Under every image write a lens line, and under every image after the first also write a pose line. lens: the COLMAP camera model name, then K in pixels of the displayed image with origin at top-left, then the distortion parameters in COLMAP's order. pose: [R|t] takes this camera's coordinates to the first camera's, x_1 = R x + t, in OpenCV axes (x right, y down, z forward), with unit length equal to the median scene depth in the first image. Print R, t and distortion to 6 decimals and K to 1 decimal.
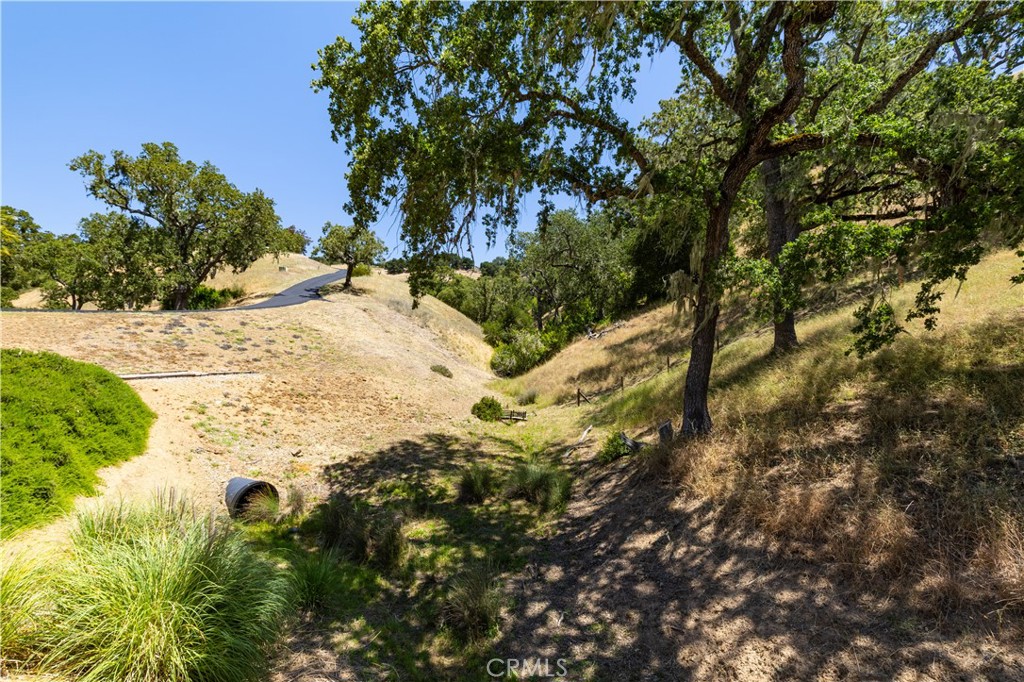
lens RADIAL K [[462.4, 0, 516.9], [0, 462.4, 342.1], [0, 0, 1]] dist [0.004152, -0.000141]
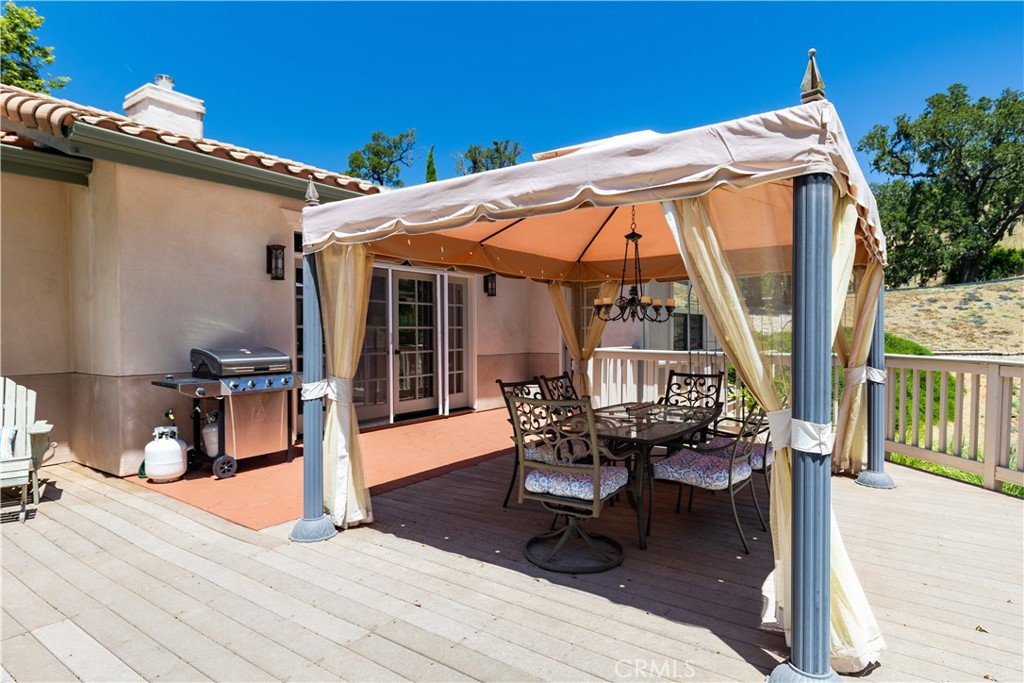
lens RADIAL K [[568.8, 0, 508.9], [0, 568.8, 341.3], [0, 0, 1]] dist [0.001882, 0.000058]
pose [[0.269107, 0.019000, -0.962923, 0.054526], [0.019825, 0.999484, 0.025262, -0.001022], [0.962906, -0.025888, 0.268592, -0.100689]]
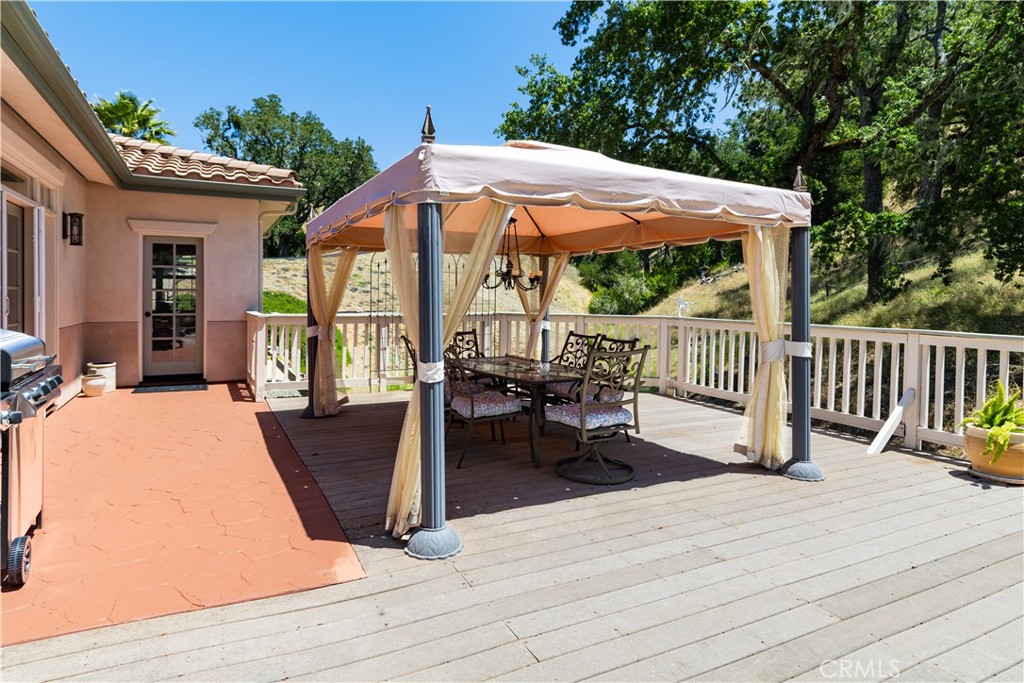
lens RADIAL K [[568.8, 0, 450.5], [0, 568.8, 303.1], [0, 0, 1]] dist [0.001882, 0.000058]
pose [[0.967017, 0.012795, -0.254390, -0.033369], [-0.004357, 0.999422, 0.033705, -0.003091], [0.254675, -0.031485, 0.966514, -0.190863]]
